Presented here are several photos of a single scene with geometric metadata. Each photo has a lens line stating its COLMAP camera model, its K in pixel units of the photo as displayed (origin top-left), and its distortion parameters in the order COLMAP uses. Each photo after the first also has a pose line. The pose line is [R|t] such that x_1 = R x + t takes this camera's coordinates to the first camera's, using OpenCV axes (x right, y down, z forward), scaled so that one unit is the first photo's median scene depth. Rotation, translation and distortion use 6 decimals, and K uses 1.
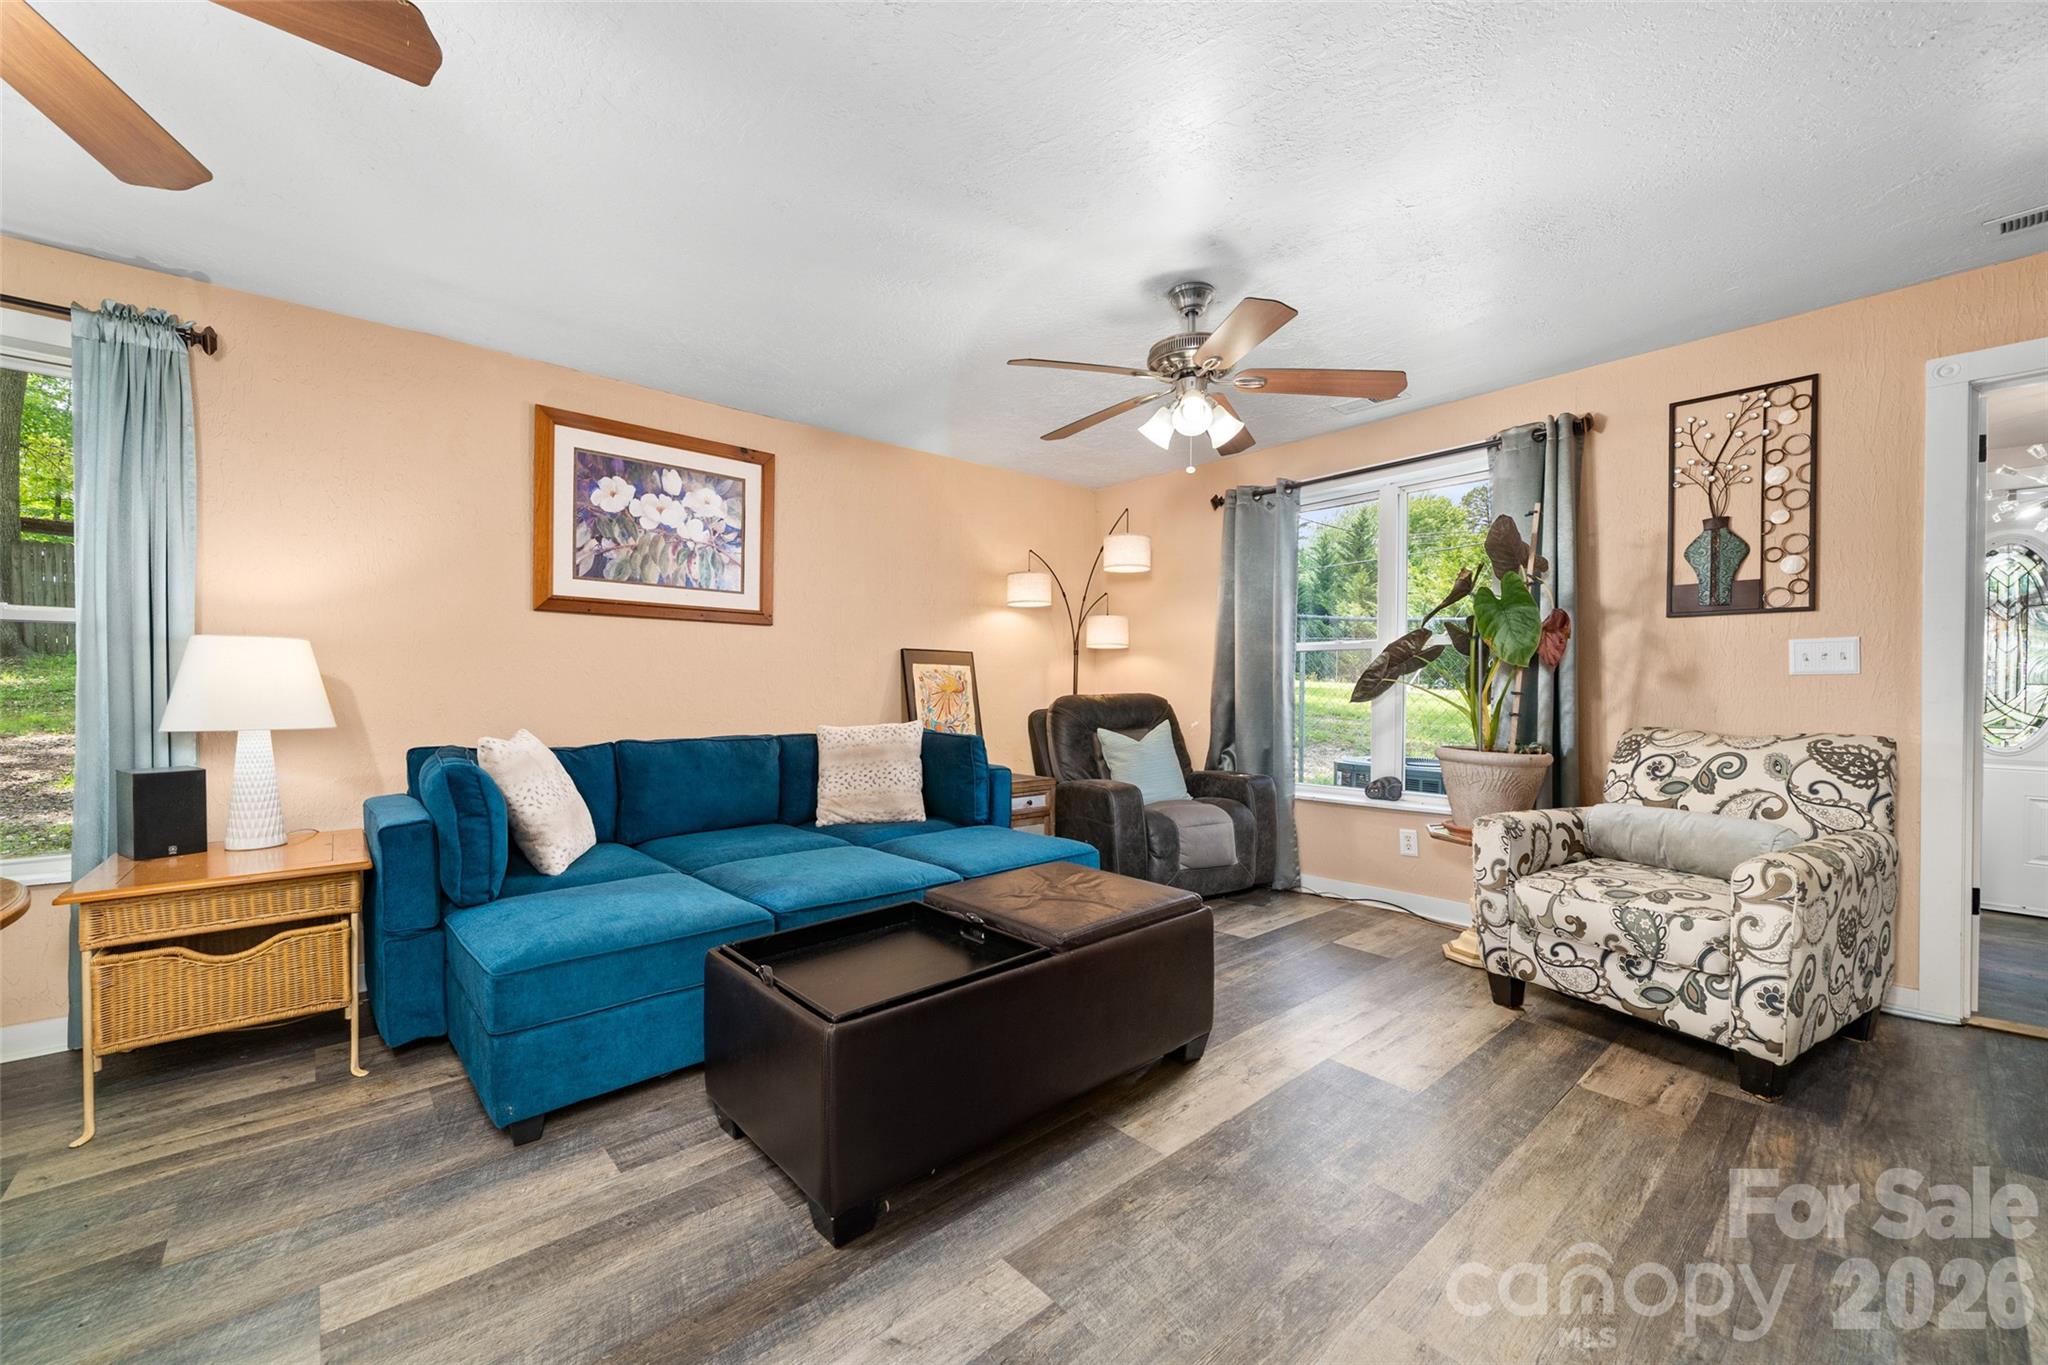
lens RADIAL K [[818.4, 0, 1033.8], [0, 818.4, 693.8], [0, 0, 1]] dist [-0.005448, 0.000315]
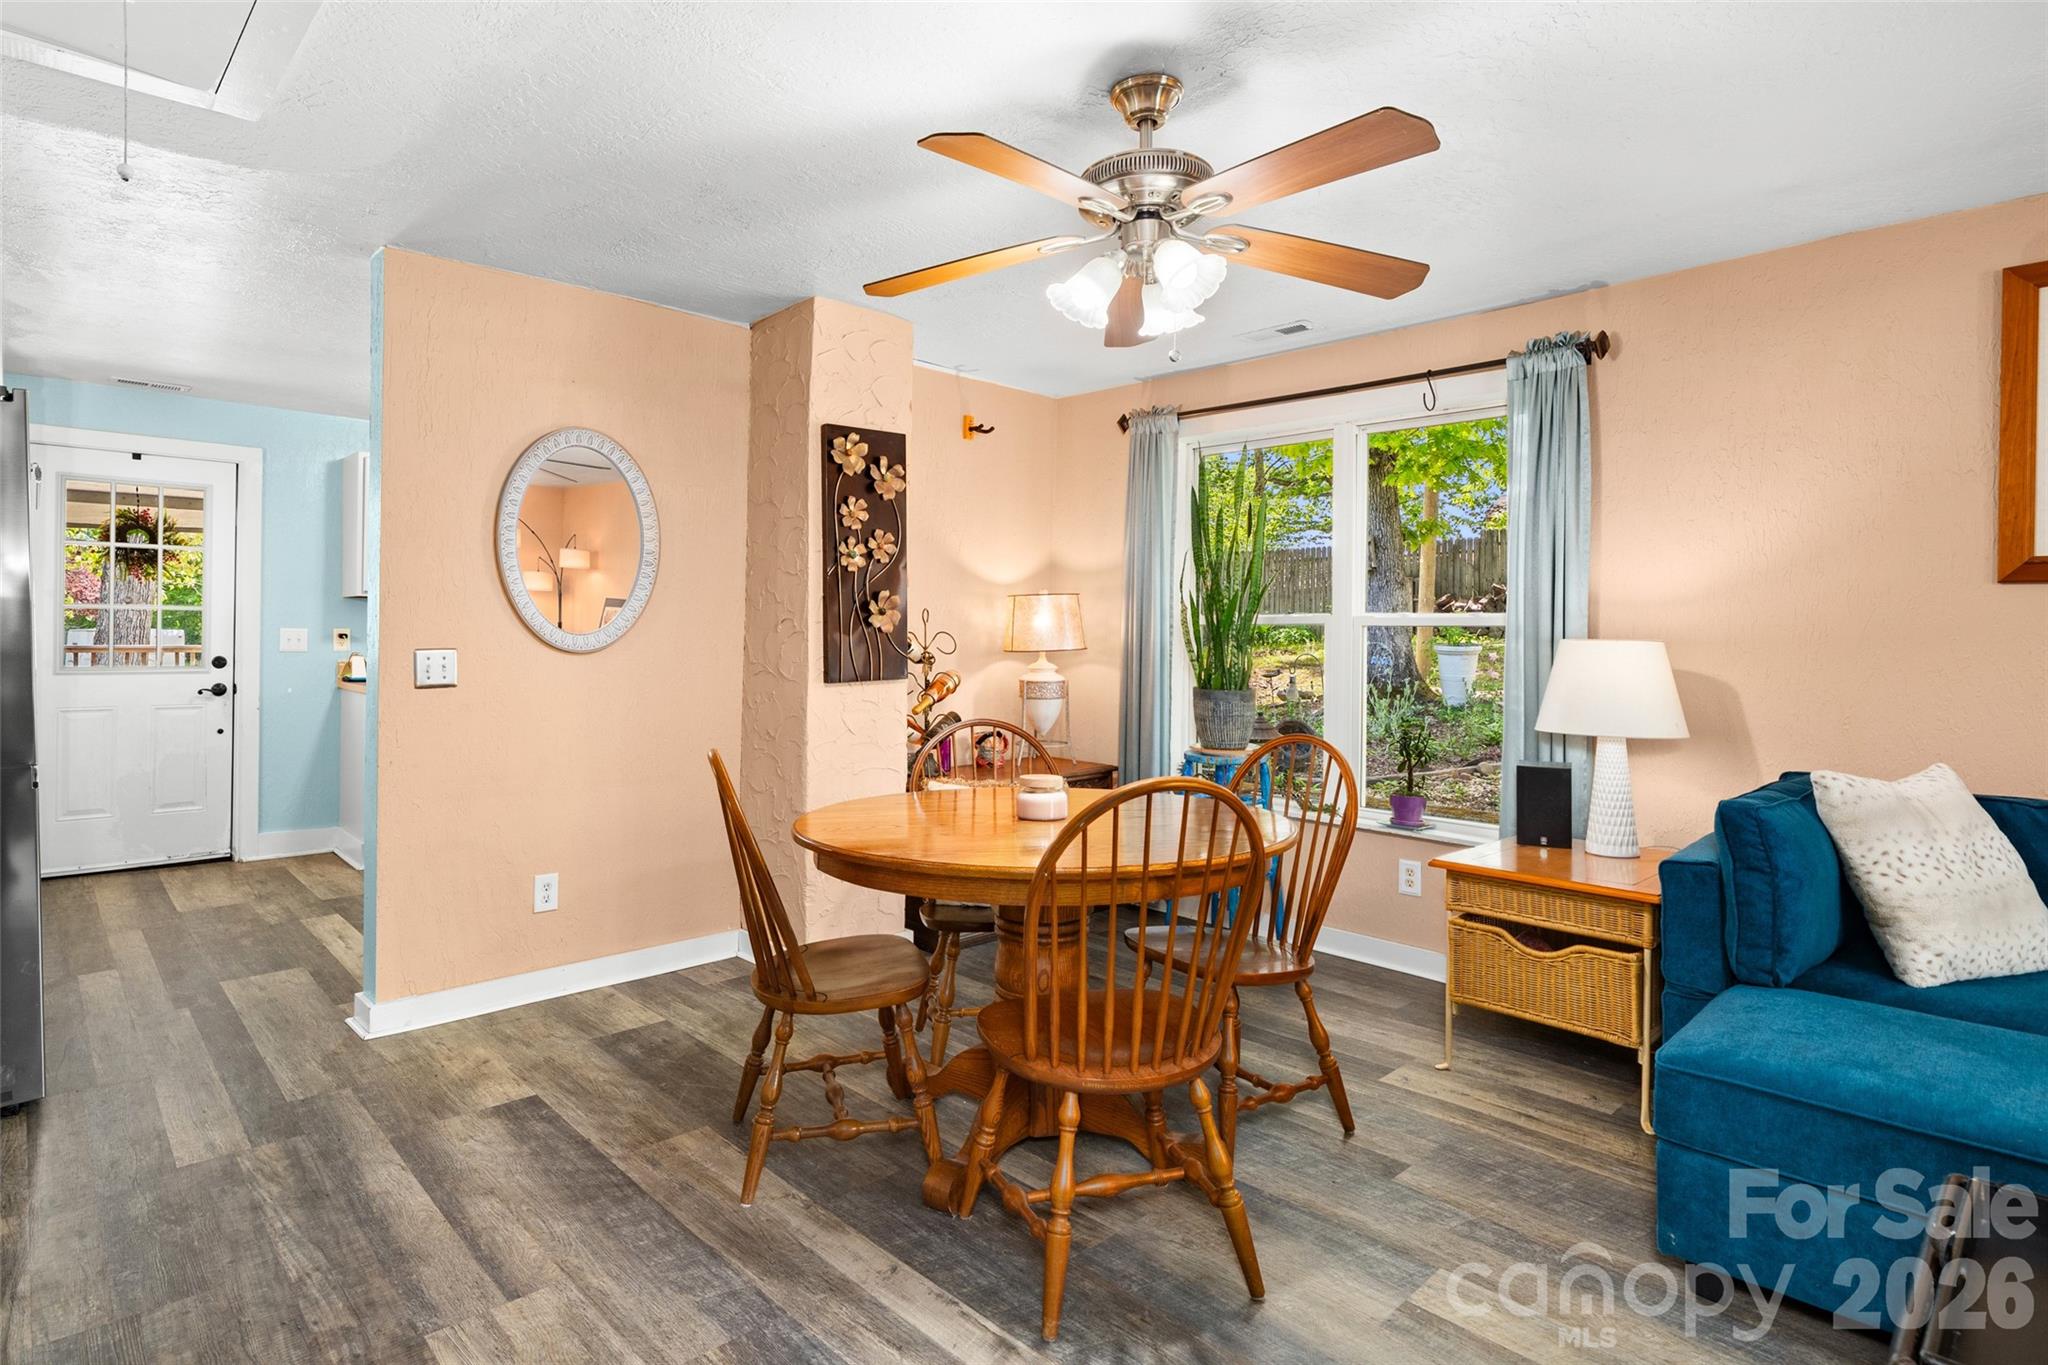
lens RADIAL K [[1059.9, 0, 943.3], [0, 1059.9, 636.4], [0, 0, 1]] dist [0.016386, -0.000226]
pose [[-0.011886, -0.004589, -0.999919, 0.260827], [-0.011856, 0.999920, -0.004448, -0.045388], [0.999859, 0.011802, -0.011940, 0.163507]]
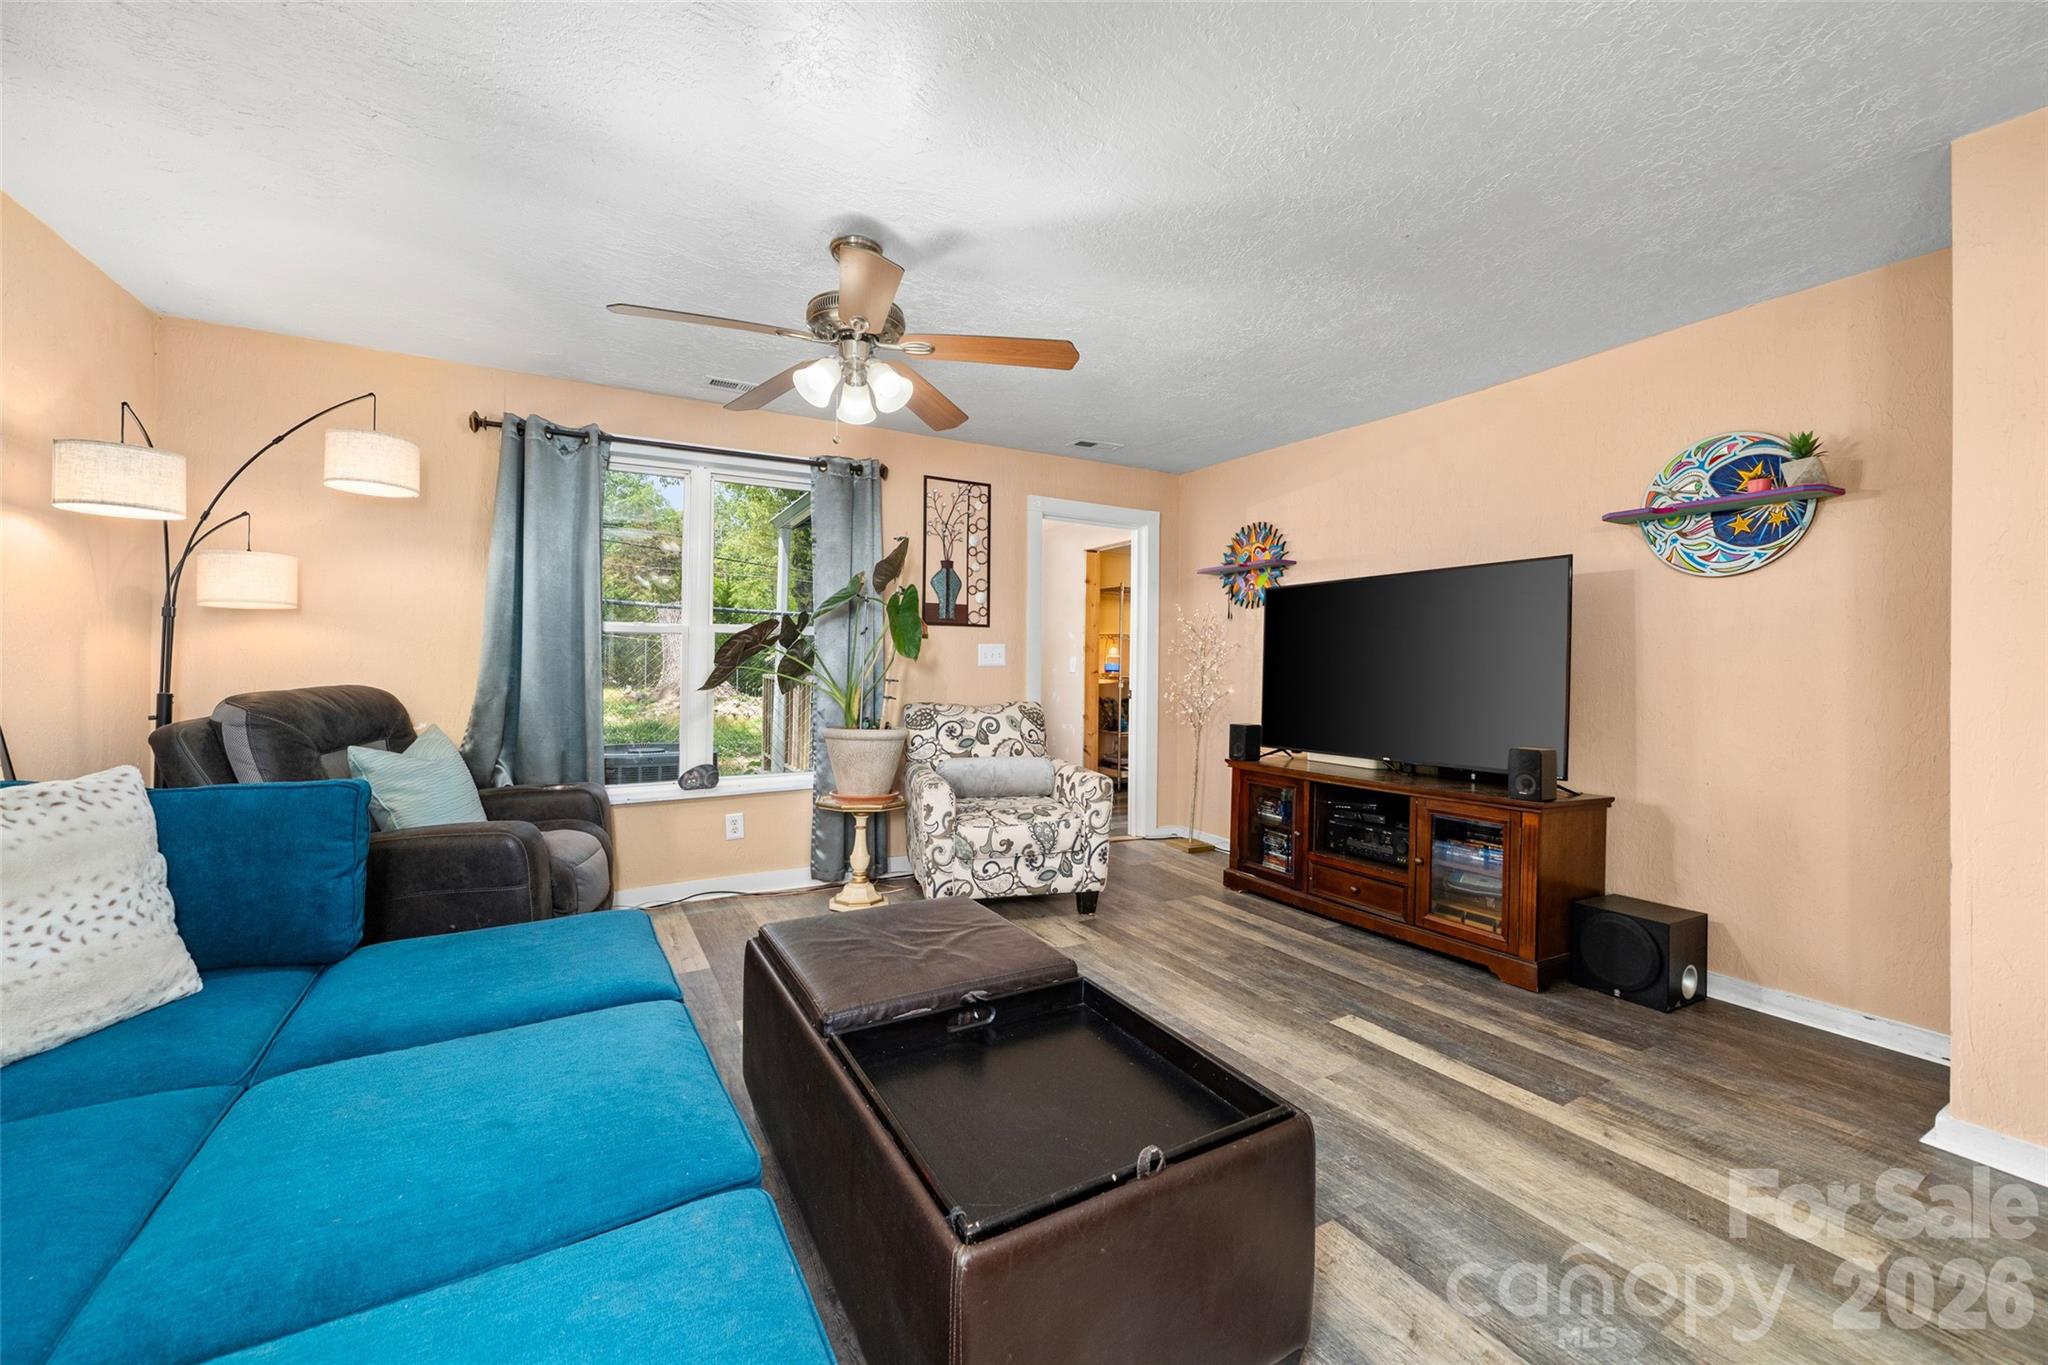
lens RADIAL K [[785.0, 0, 1035.7], [0, 785.0, 661.9], [0, 0, 1]] dist [0.000292, -0.000026]
pose [[0.203331, 0.002857, 0.979106, -0.603676], [0.000753, 0.999995, -0.003074, -0.028299], [-0.979110, 0.001362, 0.203327, 0.611948]]
